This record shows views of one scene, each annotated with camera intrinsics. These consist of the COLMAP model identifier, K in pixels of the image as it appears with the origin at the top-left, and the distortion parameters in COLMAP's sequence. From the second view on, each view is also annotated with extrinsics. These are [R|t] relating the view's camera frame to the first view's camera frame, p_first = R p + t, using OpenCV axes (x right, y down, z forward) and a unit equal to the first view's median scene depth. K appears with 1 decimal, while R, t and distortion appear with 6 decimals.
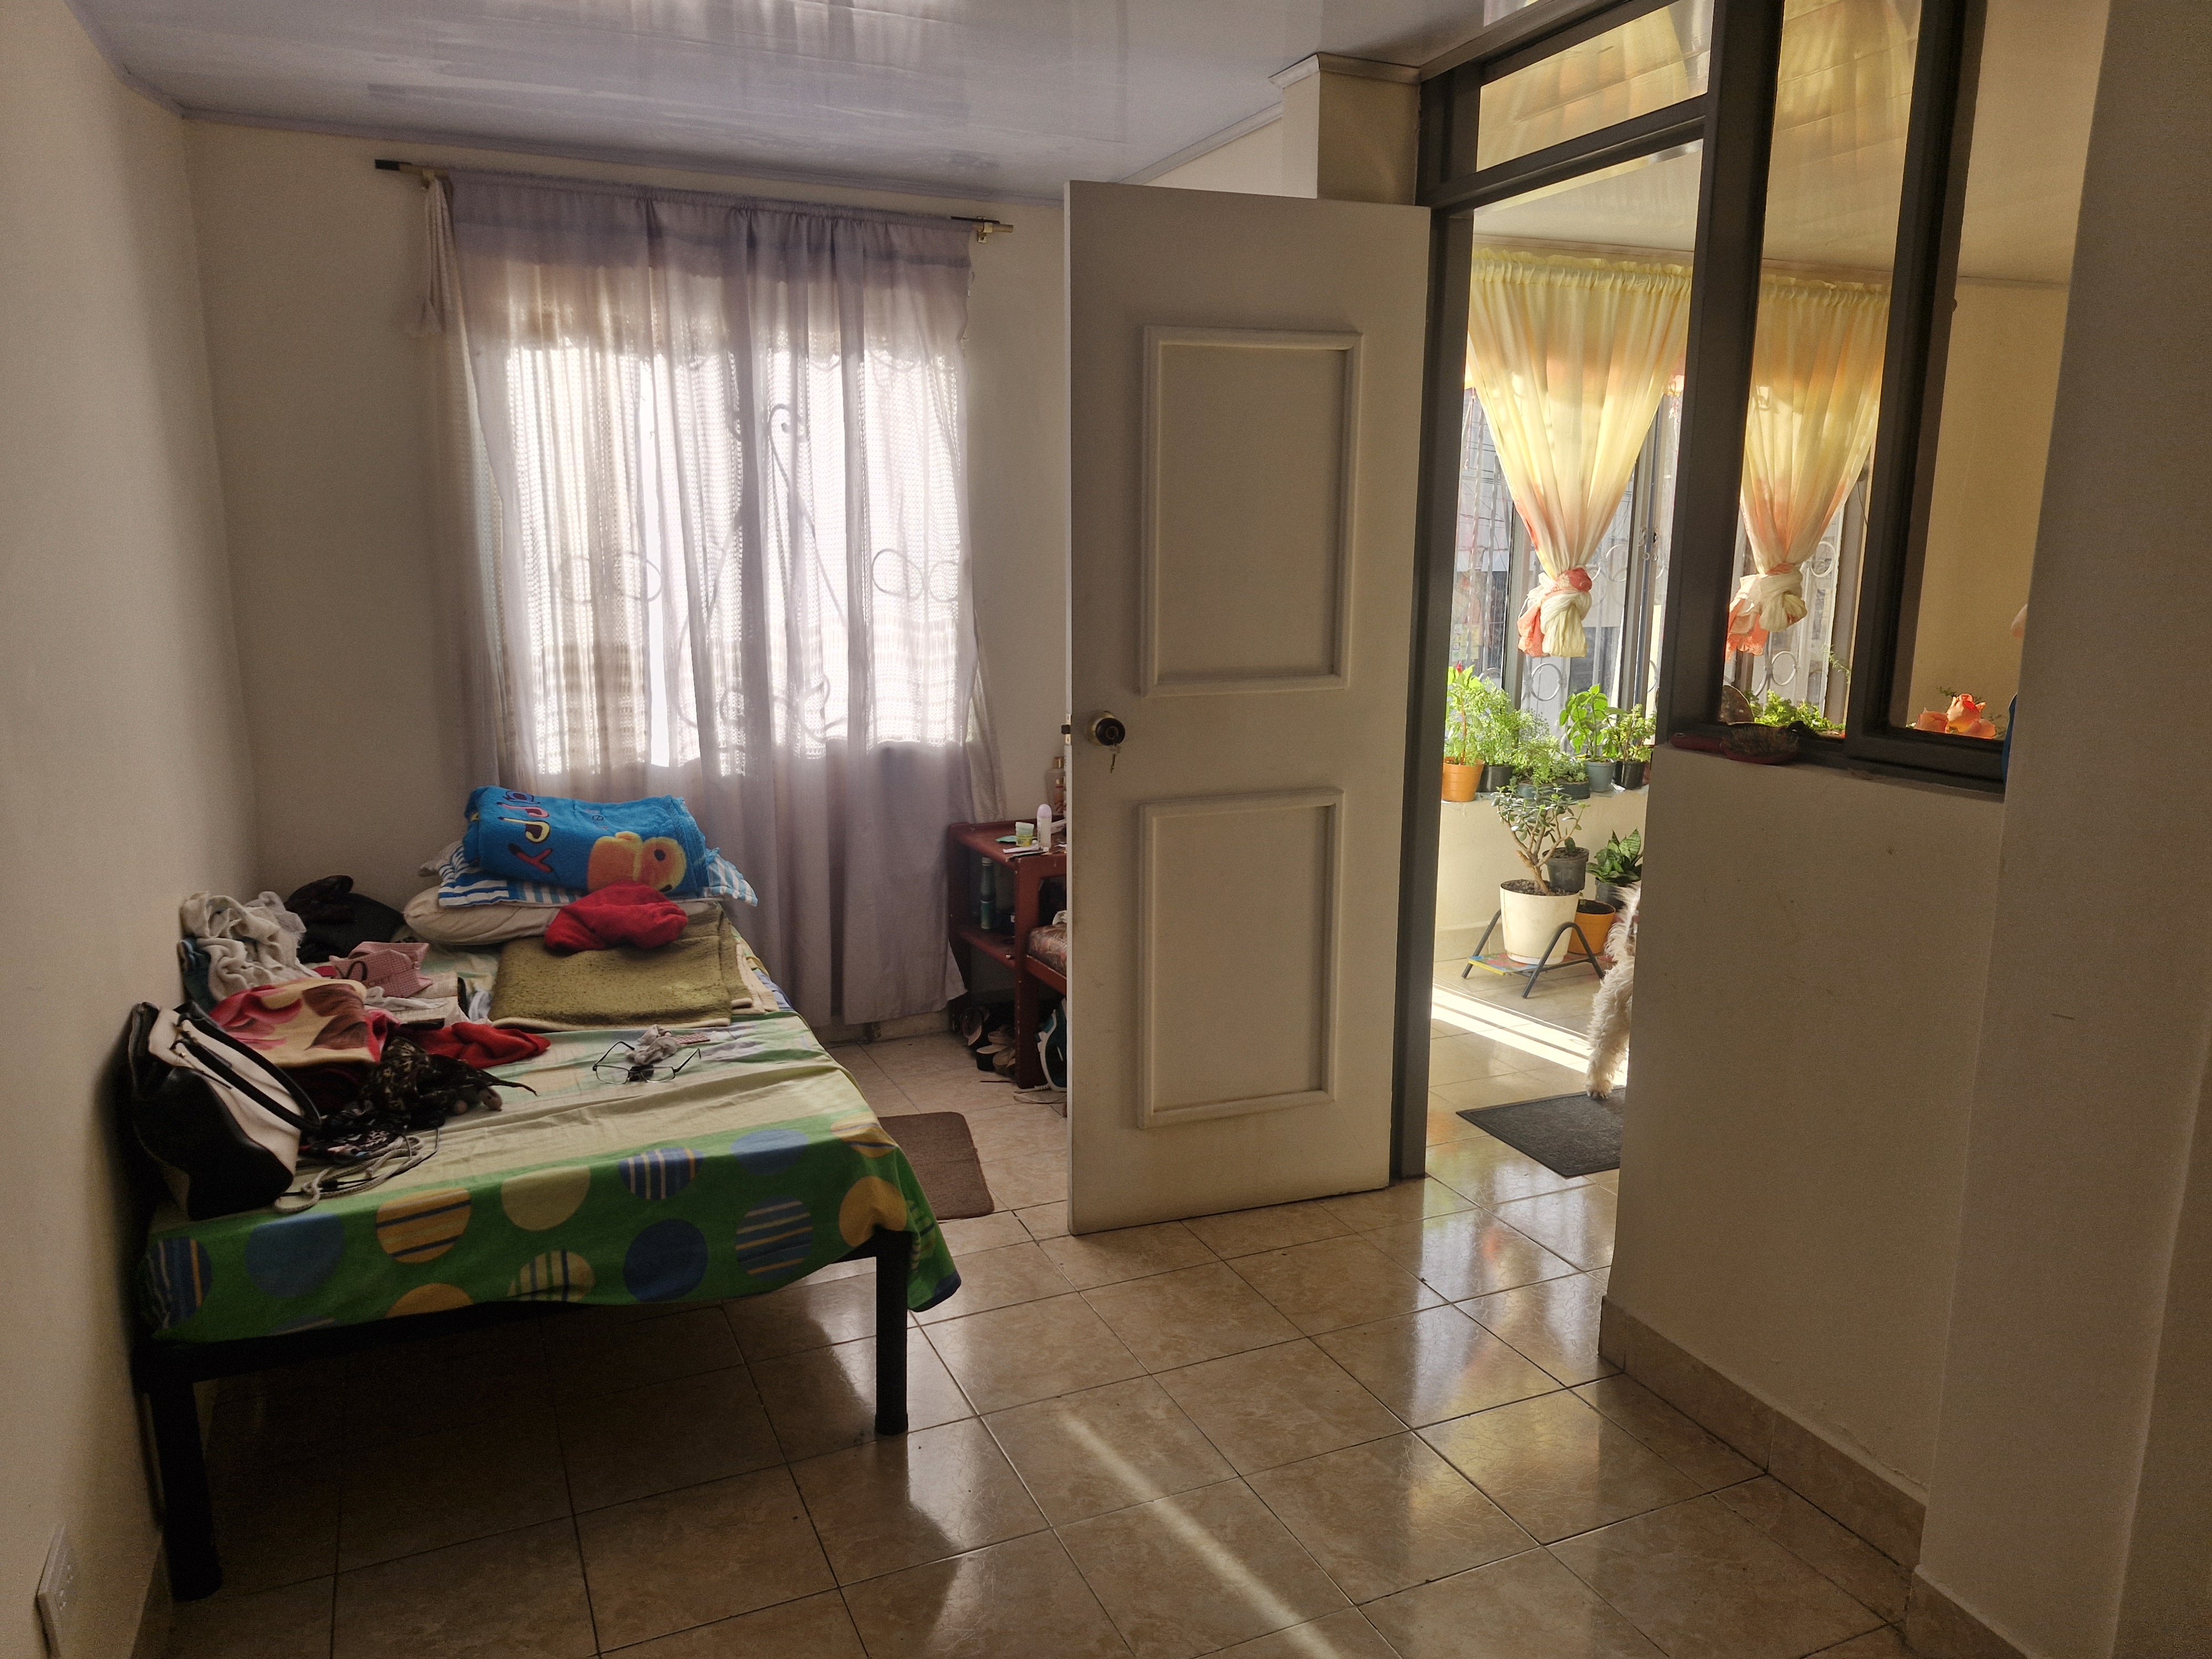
lens RADIAL K [[1490.6, 0, 1106.0], [0, 1490.6, 829.5], [0, 0, 1]] dist [0.005640, -0.001537]
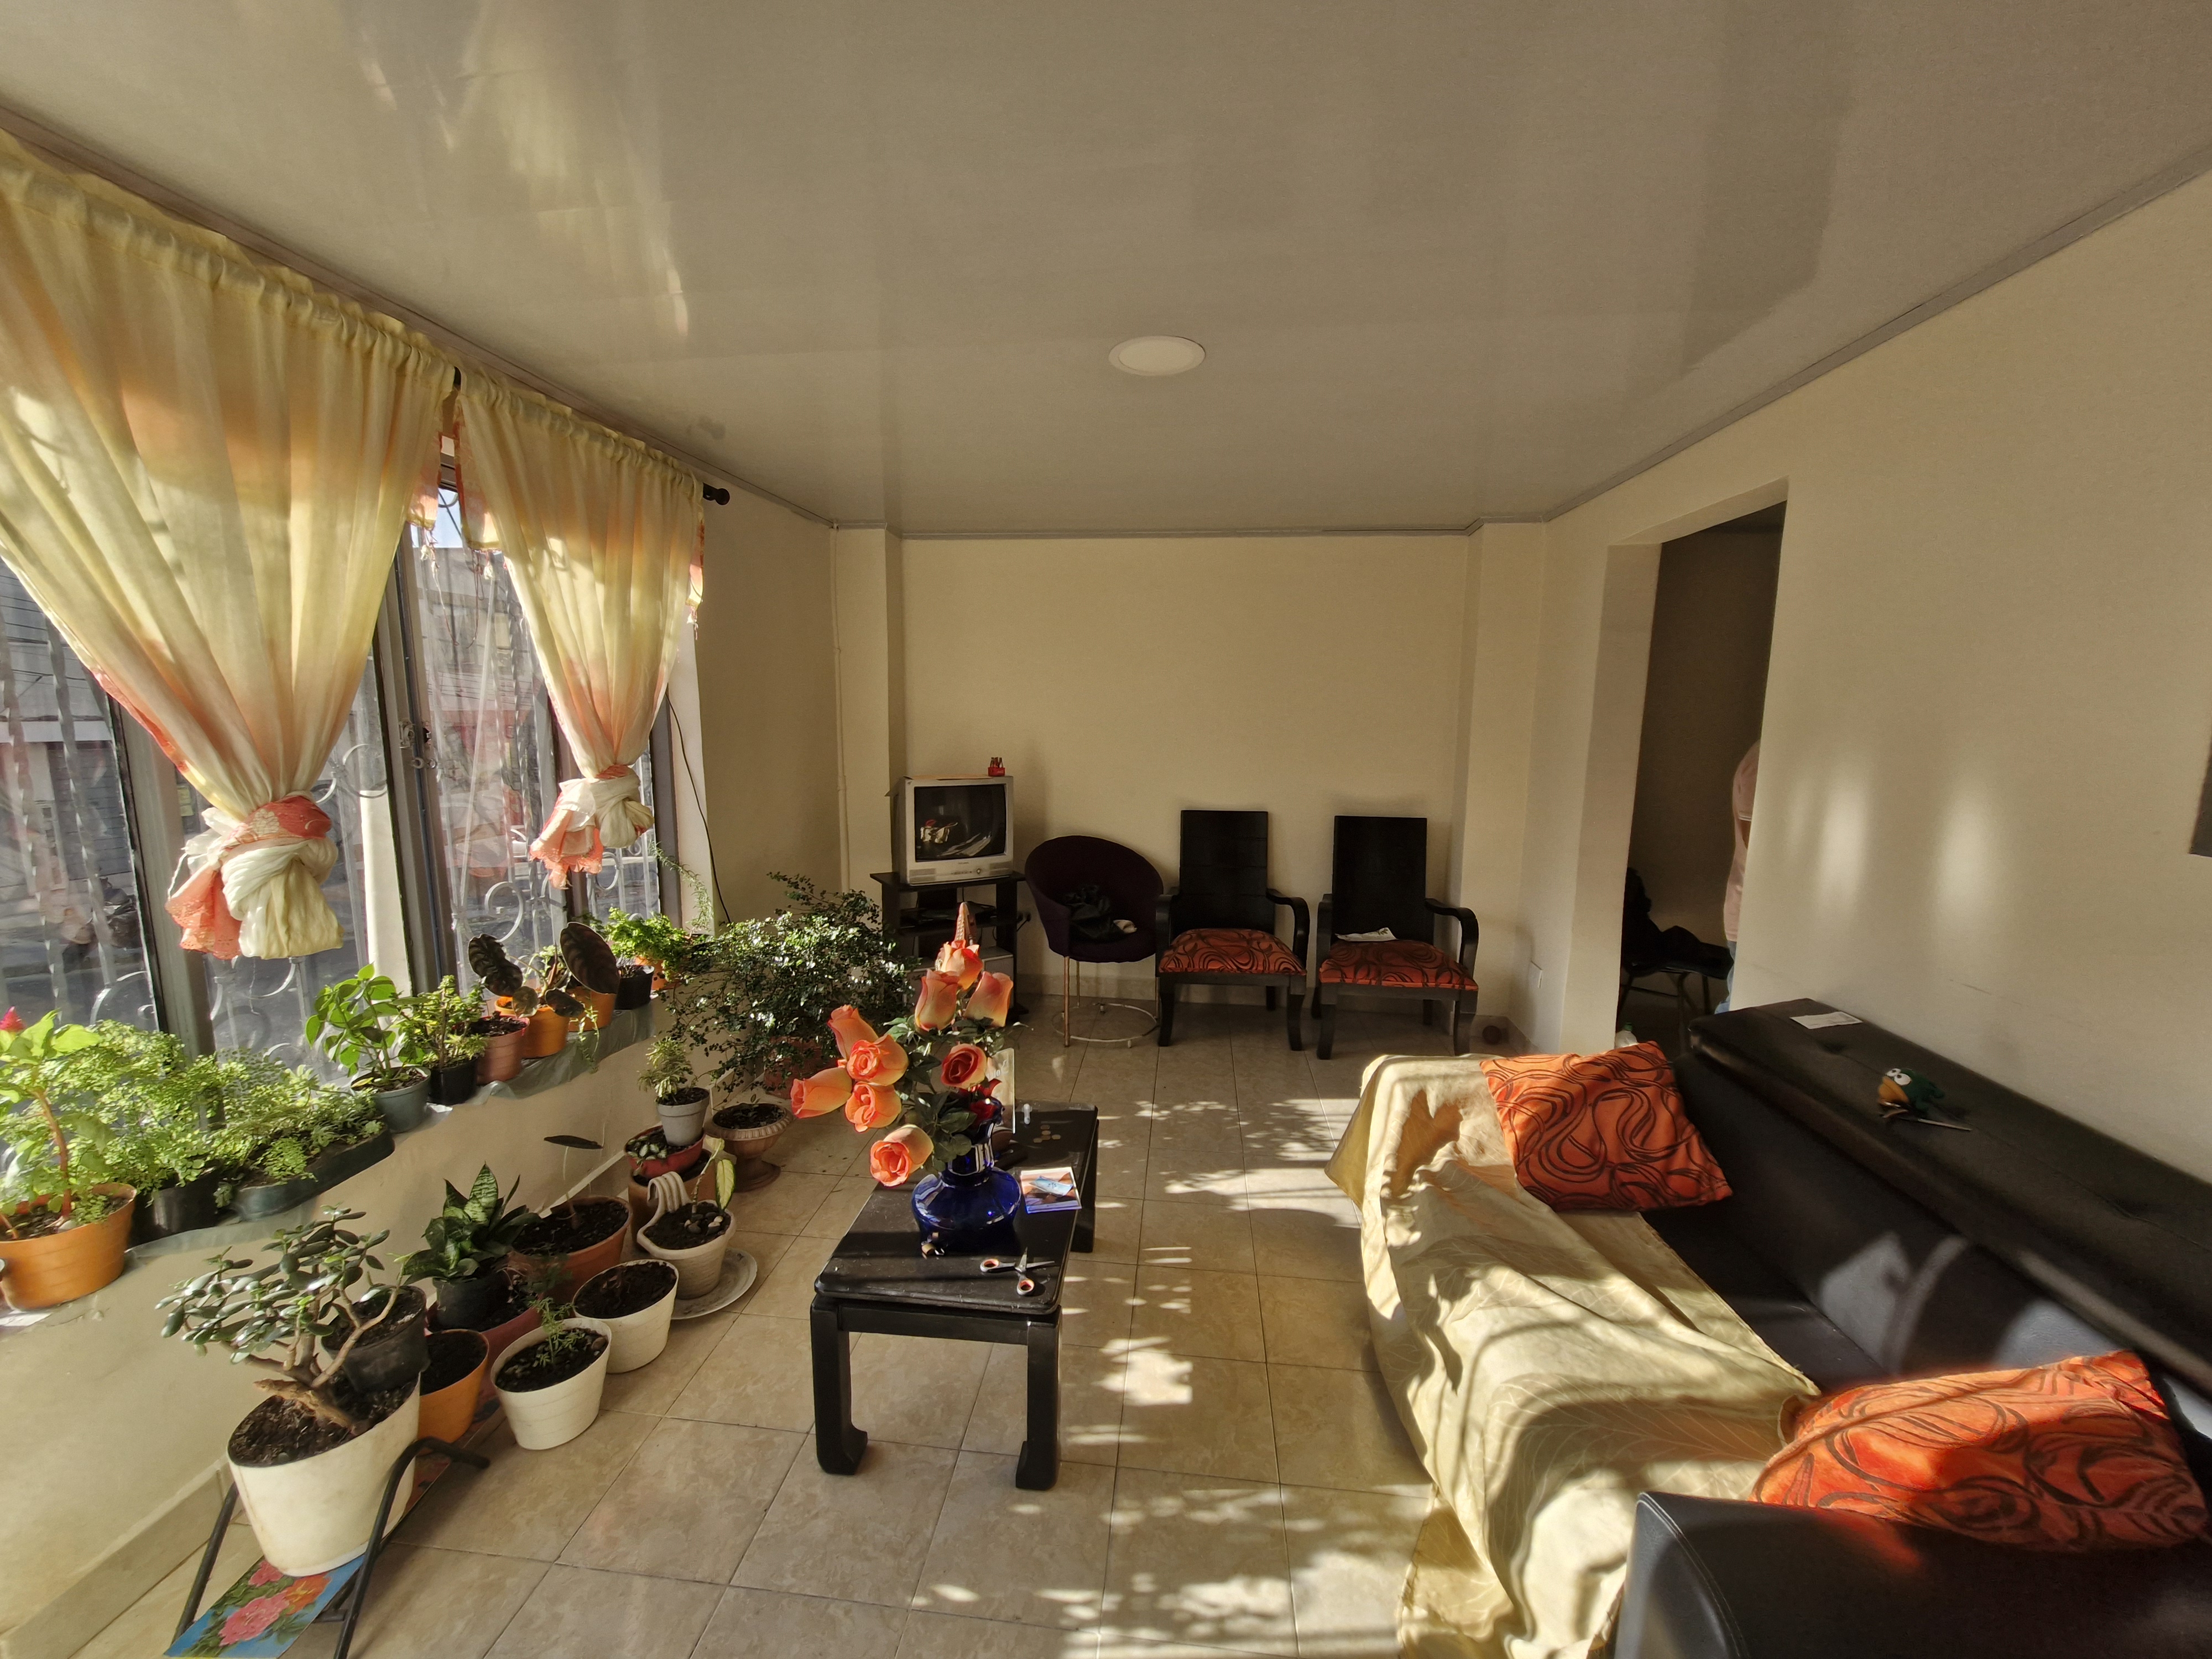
lens RADIAL K [[890.4, 0, 1106.0], [0, 890.4, 829.5], [0, 0, 1]] dist [-0.003026, 0.000094]
pose [[0.507450, -0.119761, 0.853318, 0.179461], [0.186128, 0.982150, 0.027156, -0.111757], [-0.841339, 0.145046, 0.520683, 0.552430]]
